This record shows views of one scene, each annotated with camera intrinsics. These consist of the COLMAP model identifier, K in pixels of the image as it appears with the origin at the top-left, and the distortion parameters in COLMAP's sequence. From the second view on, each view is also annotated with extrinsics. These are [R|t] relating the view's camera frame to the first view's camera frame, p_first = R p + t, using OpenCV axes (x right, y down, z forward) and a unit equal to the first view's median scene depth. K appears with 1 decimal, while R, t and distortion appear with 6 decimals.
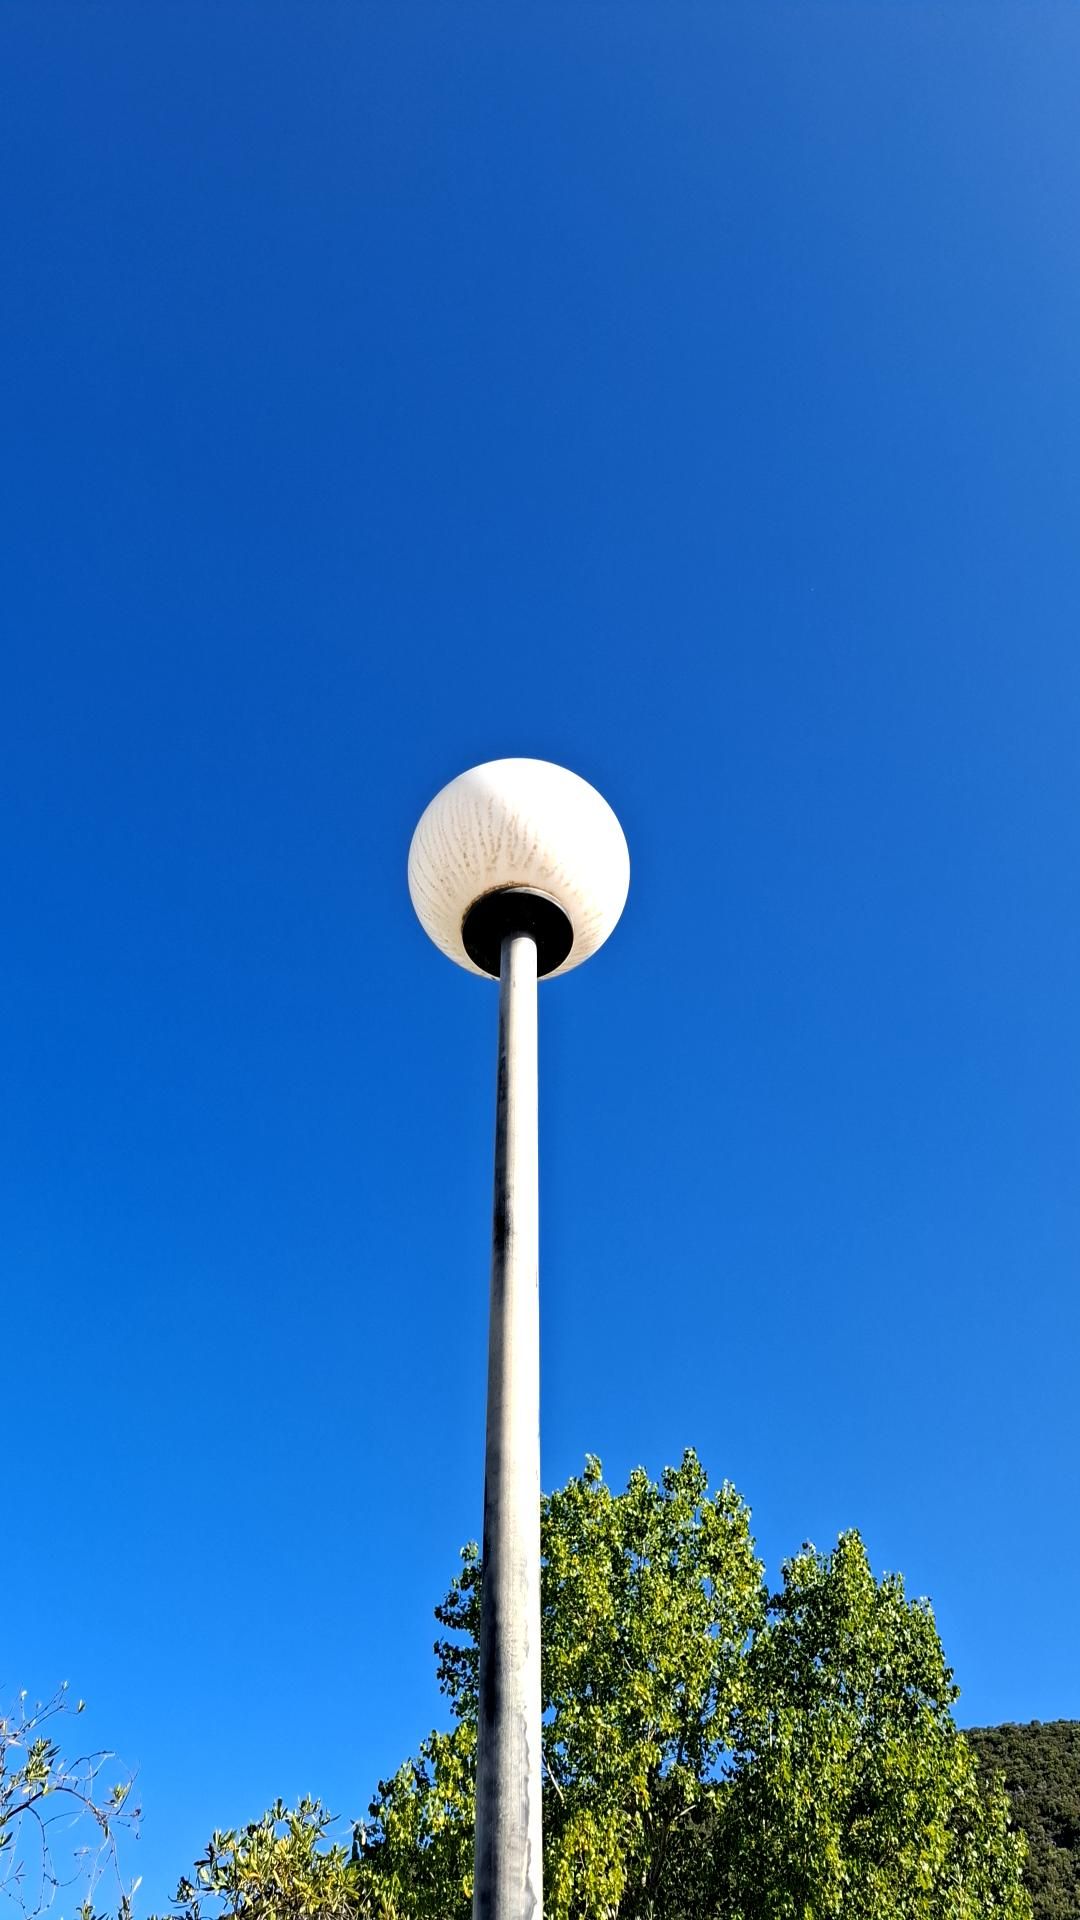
lens RADIAL K [[1298.0, 0, 550.2], [0, 1298.0, 953.0], [0, 0, 1]] dist [0.106579, -0.119141]
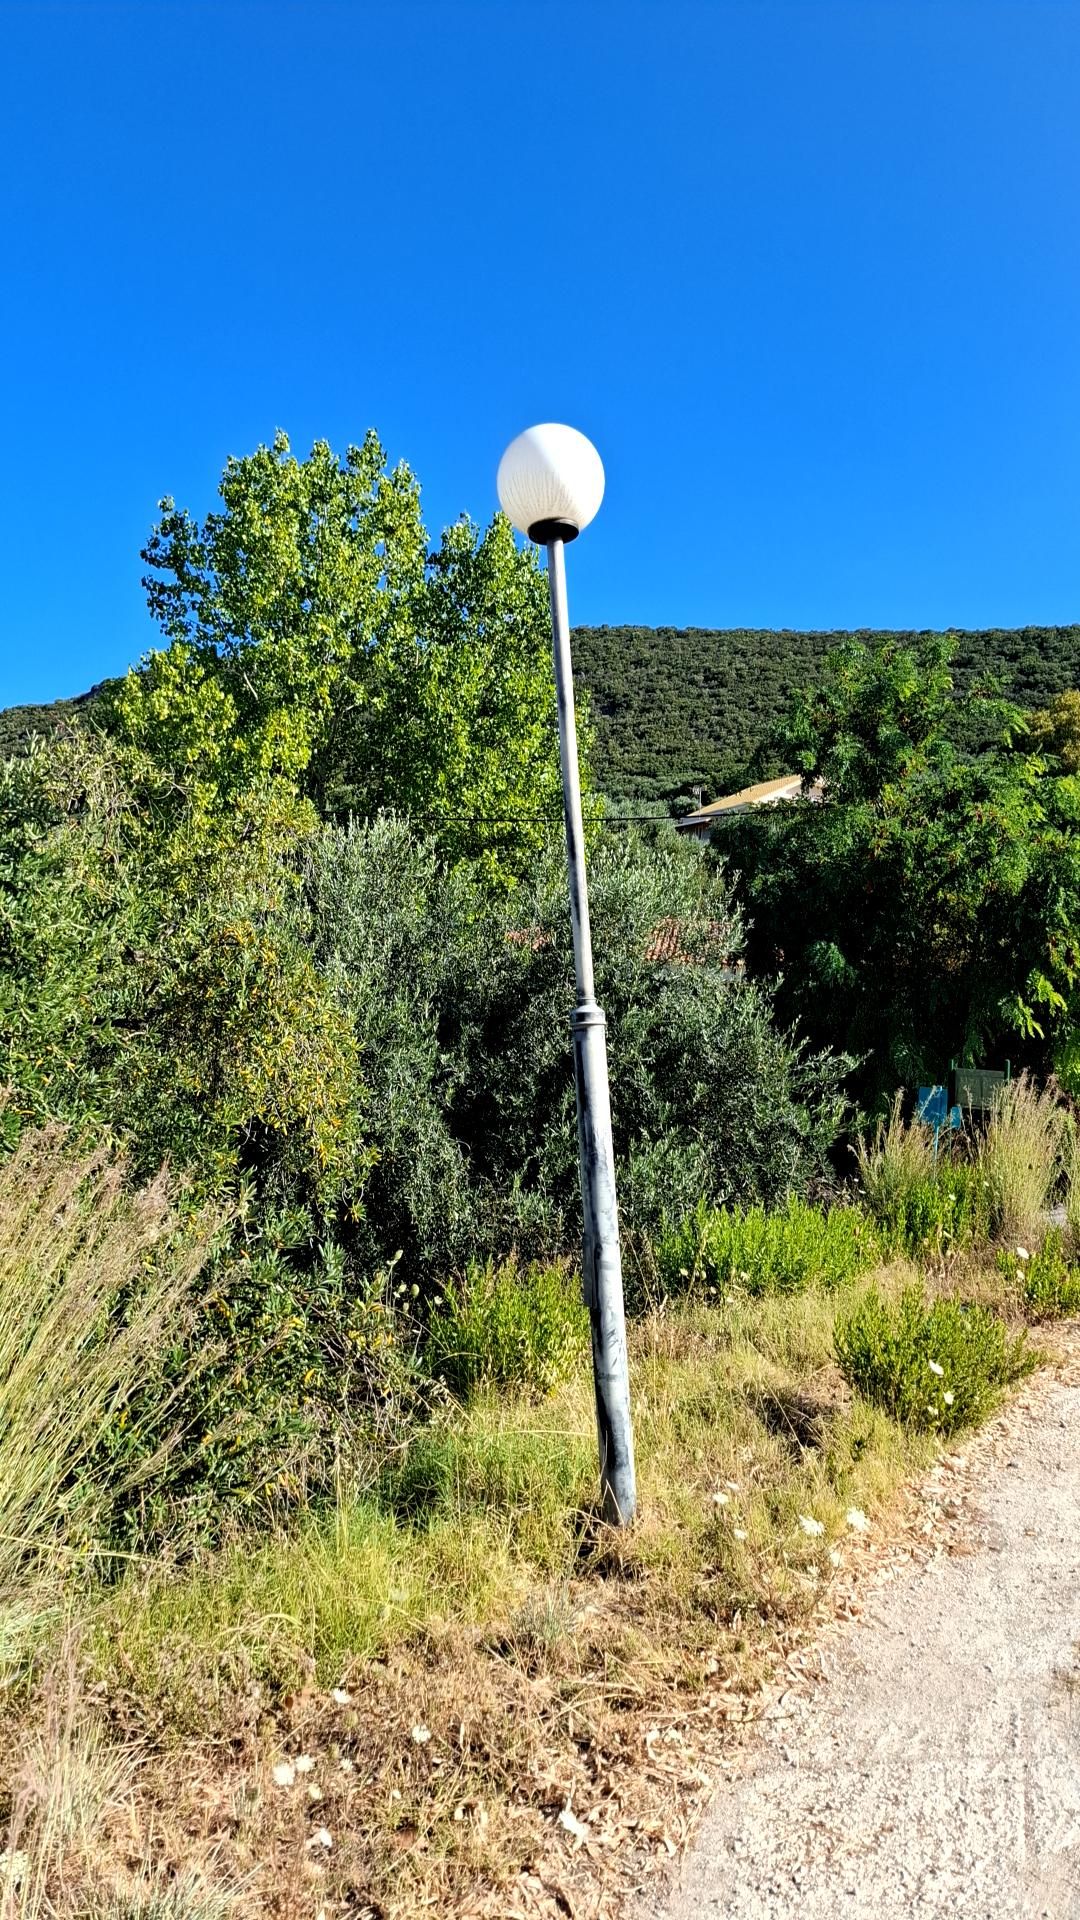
lens RADIAL K [[1298.0, 0, 550.2], [0, 1298.0, 953.0], [0, 0, 1]] dist [0.106579, -0.119141]
pose [[0.963016, -0.020685, 0.268648, -0.059616], [-0.175405, 0.708716, 0.683341, -0.095644], [-0.204530, -0.705191, 0.678877, -0.084192]]
